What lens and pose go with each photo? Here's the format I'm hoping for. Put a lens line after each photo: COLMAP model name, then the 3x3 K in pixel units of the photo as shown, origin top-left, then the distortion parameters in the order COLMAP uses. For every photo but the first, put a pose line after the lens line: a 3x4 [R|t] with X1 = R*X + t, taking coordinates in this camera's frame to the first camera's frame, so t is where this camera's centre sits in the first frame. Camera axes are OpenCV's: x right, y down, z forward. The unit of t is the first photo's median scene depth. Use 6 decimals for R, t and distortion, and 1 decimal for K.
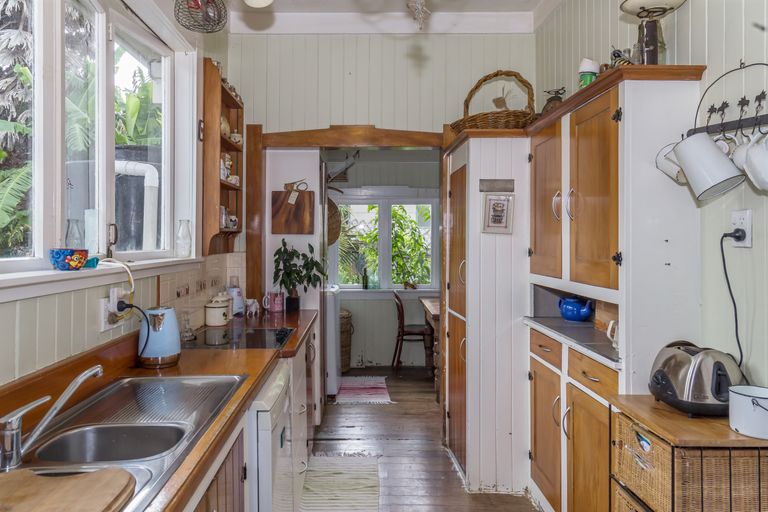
lens RADIAL K [[531.5, 0, 382.5], [0, 531.5, 251.0], [0, 0, 1]] dist [0.009502, 0.001045]
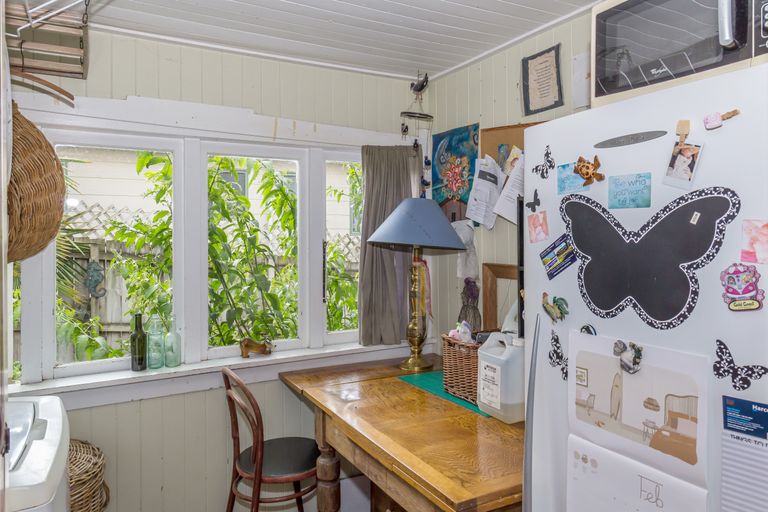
lens RADIAL K [[531.5, 0, 385.6], [0, 531.5, 252.8], [0, 0, 1]] dist [0.009502, 0.001045]
pose [[0.882986, -0.012735, 0.469226, -0.050148], [0.008844, 0.999906, 0.010497, -0.012146], [-0.469315, -0.005119, 0.883016, 0.529808]]
